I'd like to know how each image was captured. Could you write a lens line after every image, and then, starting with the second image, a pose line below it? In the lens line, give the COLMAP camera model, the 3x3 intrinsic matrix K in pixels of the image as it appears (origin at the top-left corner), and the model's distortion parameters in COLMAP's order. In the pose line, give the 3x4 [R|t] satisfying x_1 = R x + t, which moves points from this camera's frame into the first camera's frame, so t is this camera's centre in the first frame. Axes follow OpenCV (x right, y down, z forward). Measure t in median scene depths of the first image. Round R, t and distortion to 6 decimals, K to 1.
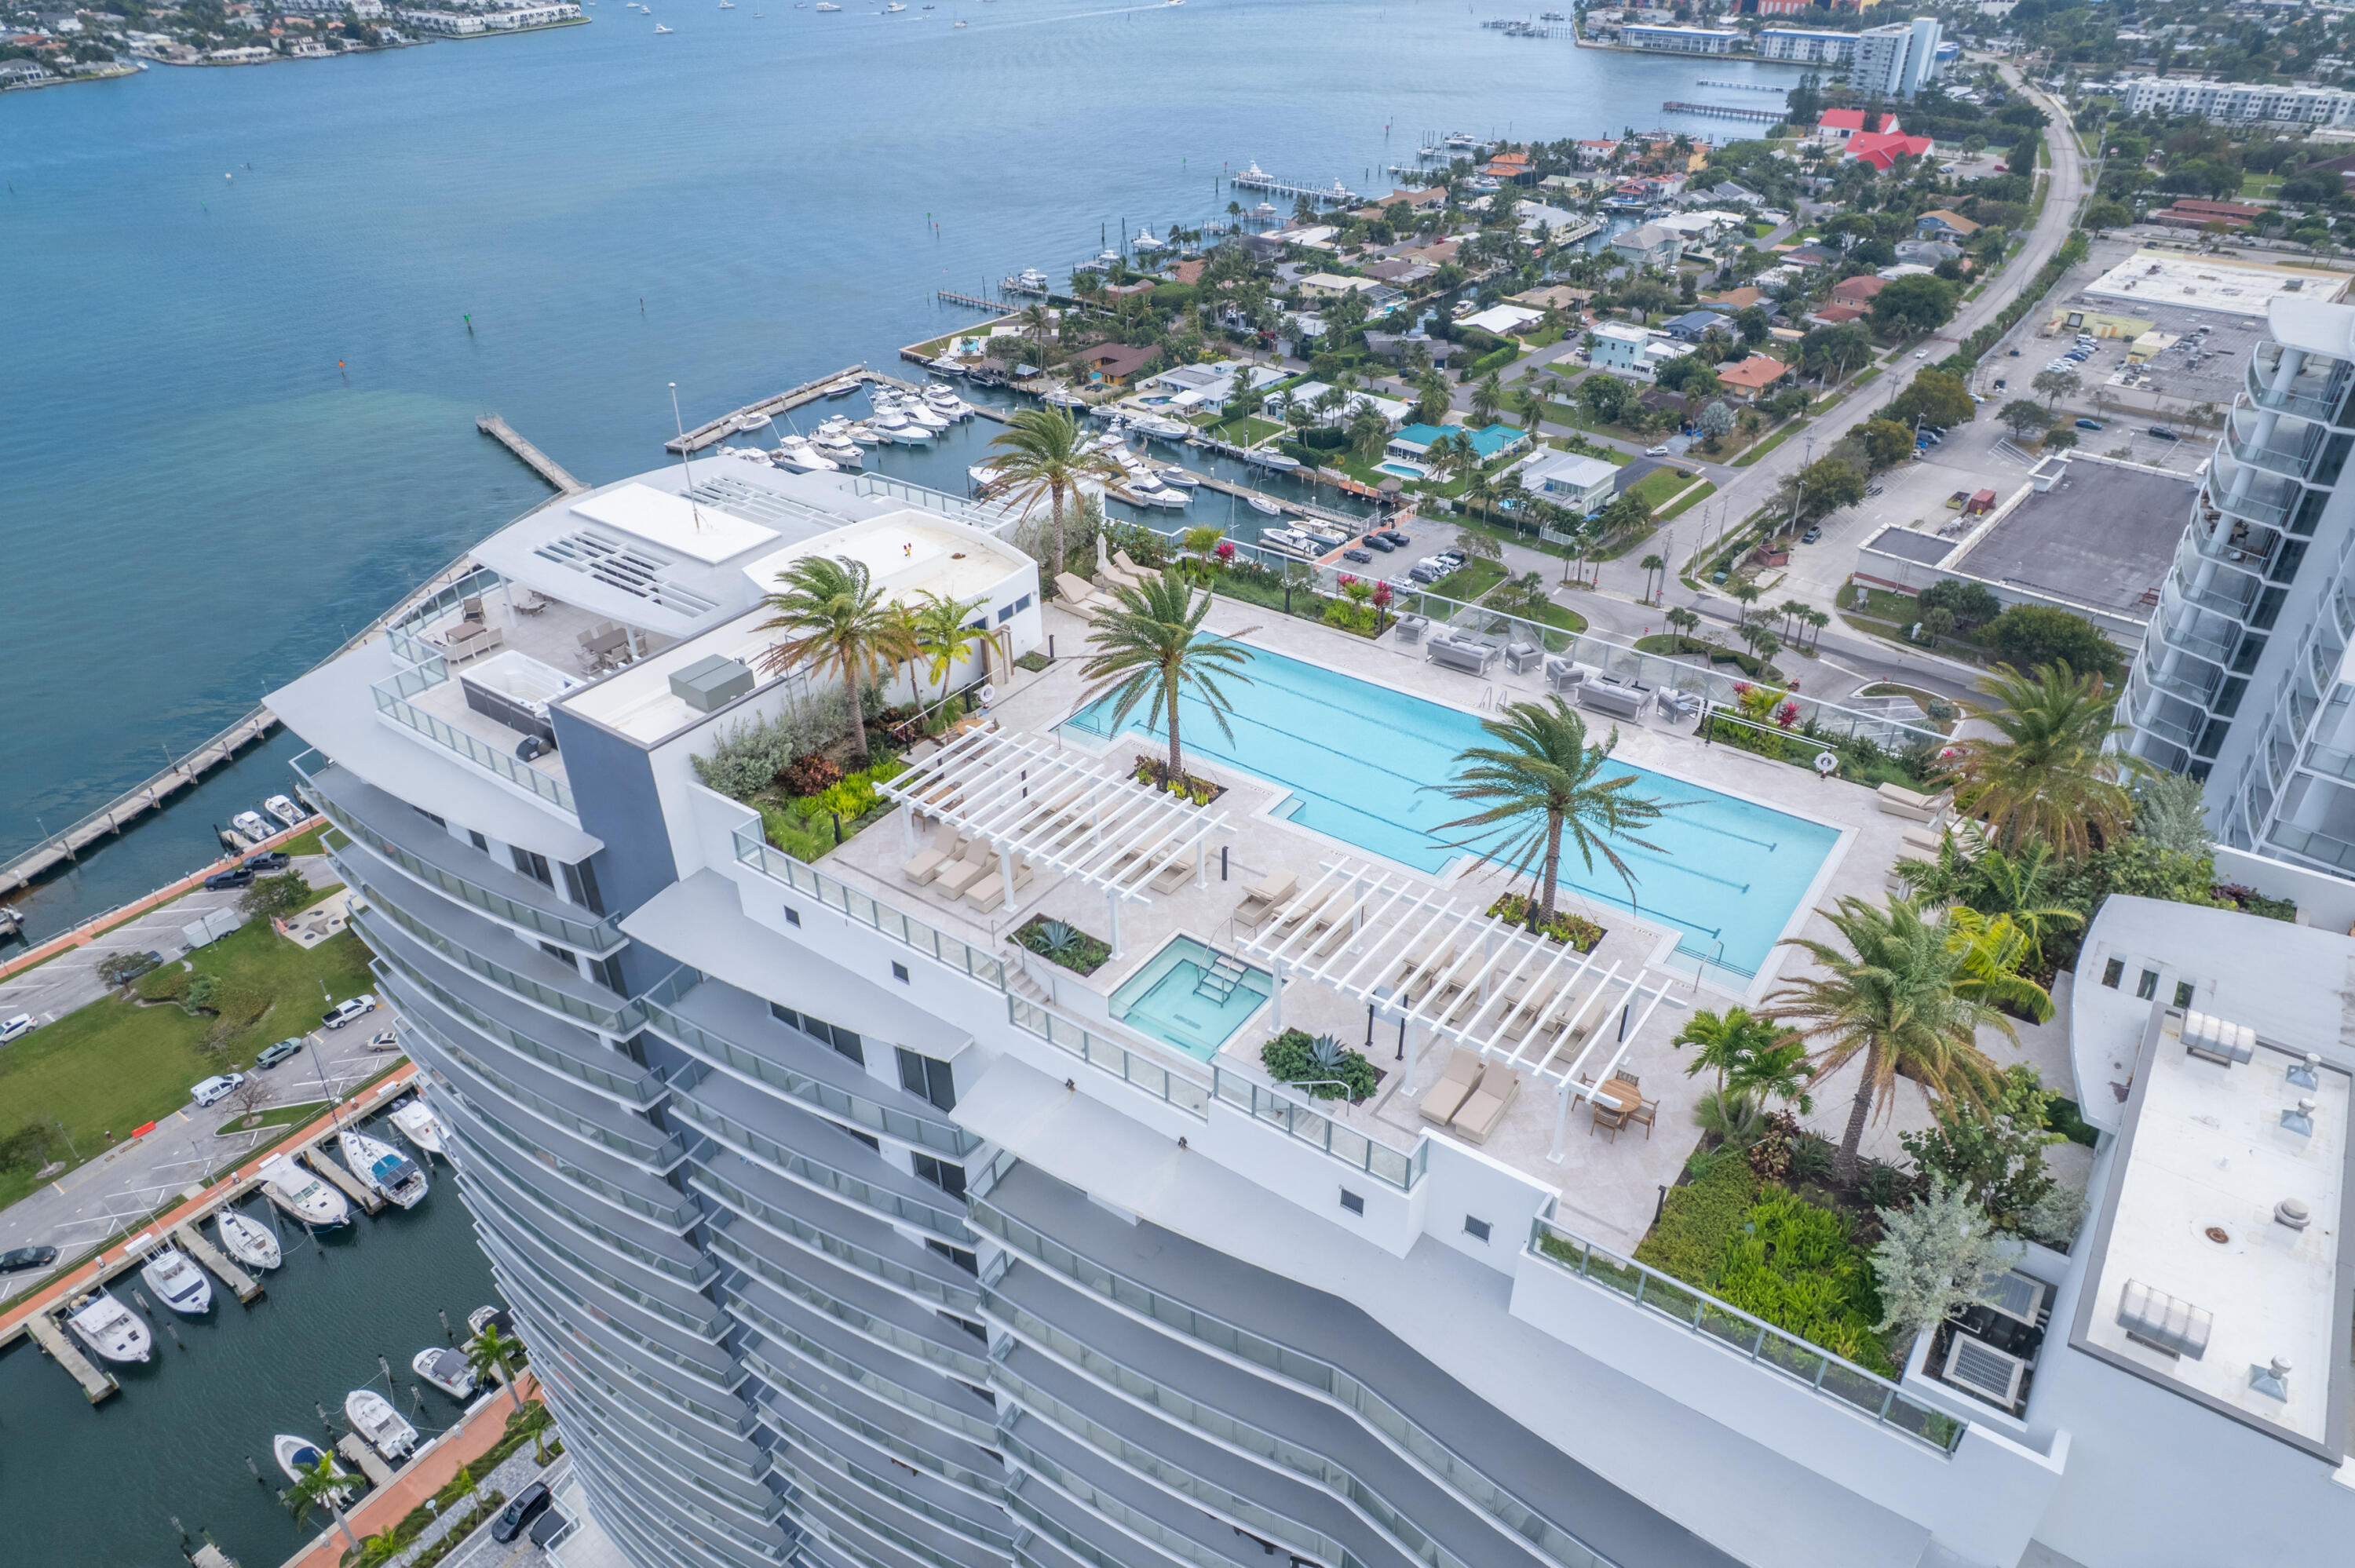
lens RADIAL K [[1502.0, 0, 1174.7], [0, 1502.0, 878.7], [0, 0, 1]] dist [-0.063826, 0.046647]
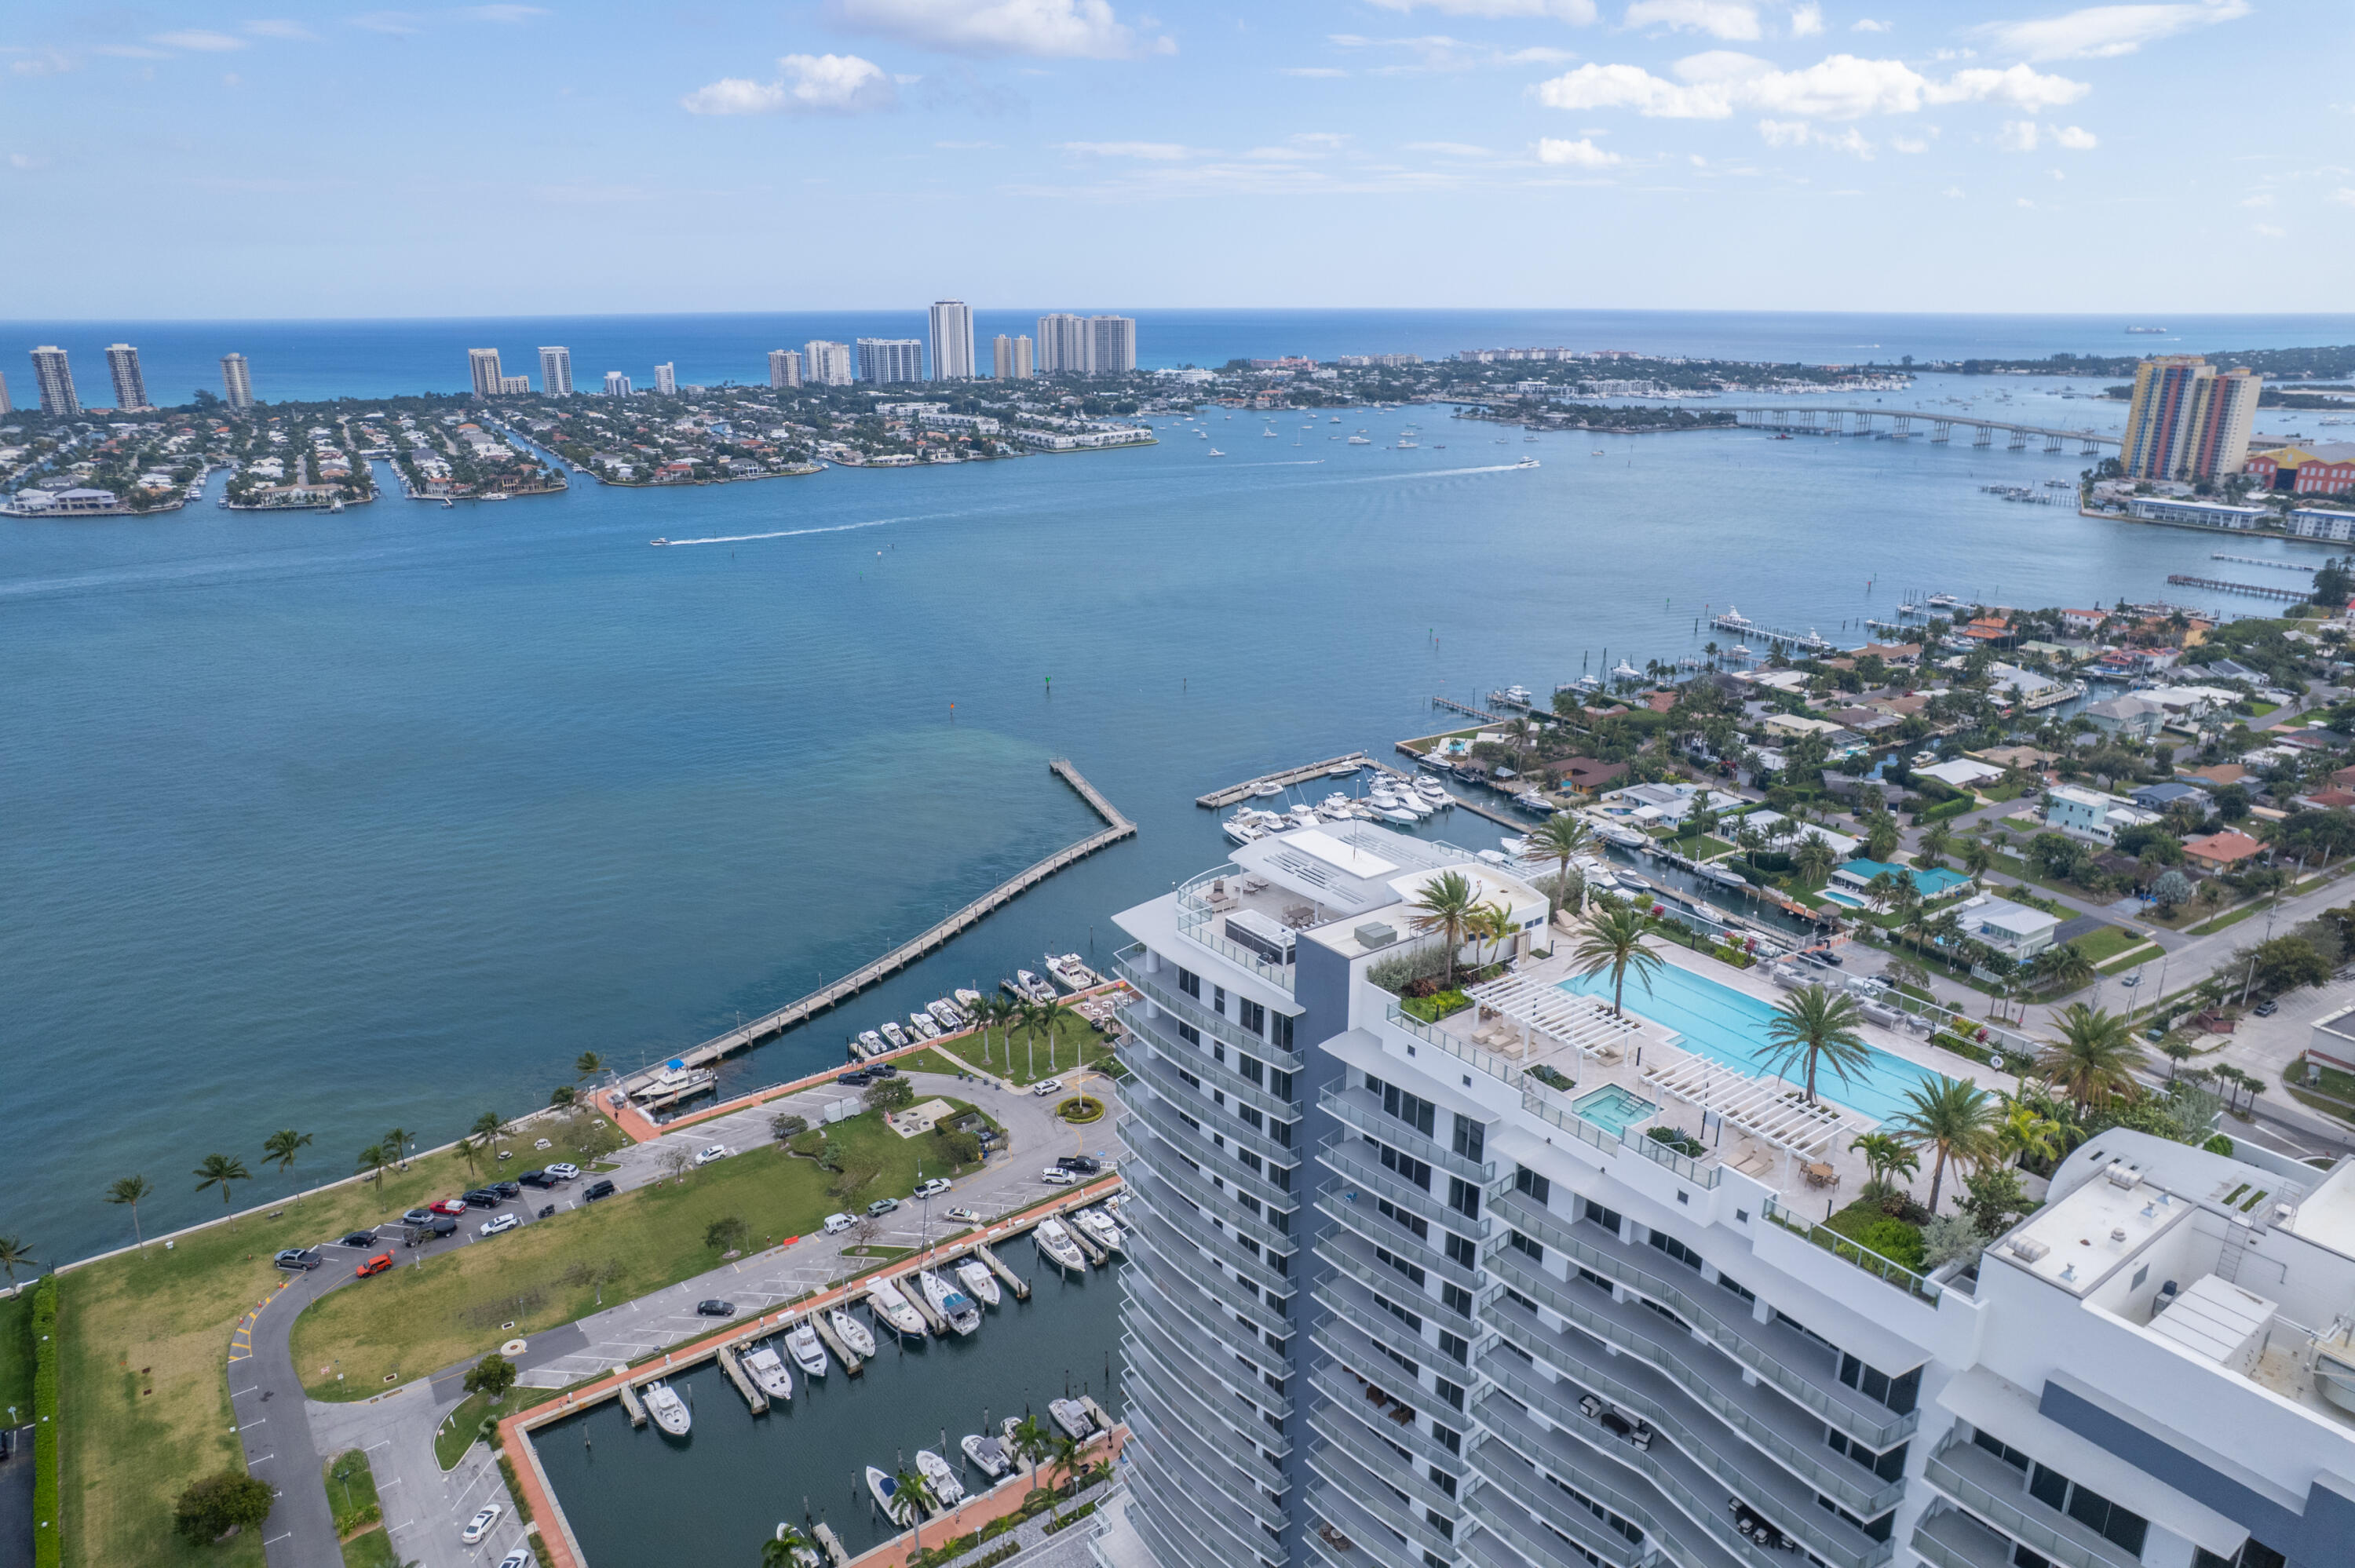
lens RADIAL K [[1502.0, 0, 1174.7], [0, 1502.0, 878.7], [0, 0, 1]] dist [-0.063826, 0.046647]
pose [[0.951028, 0.123073, -0.283547, -0.004951], [-0.188043, 0.958404, -0.214712, 0.031334], [0.245328, 0.257517, 0.934612, -0.115508]]
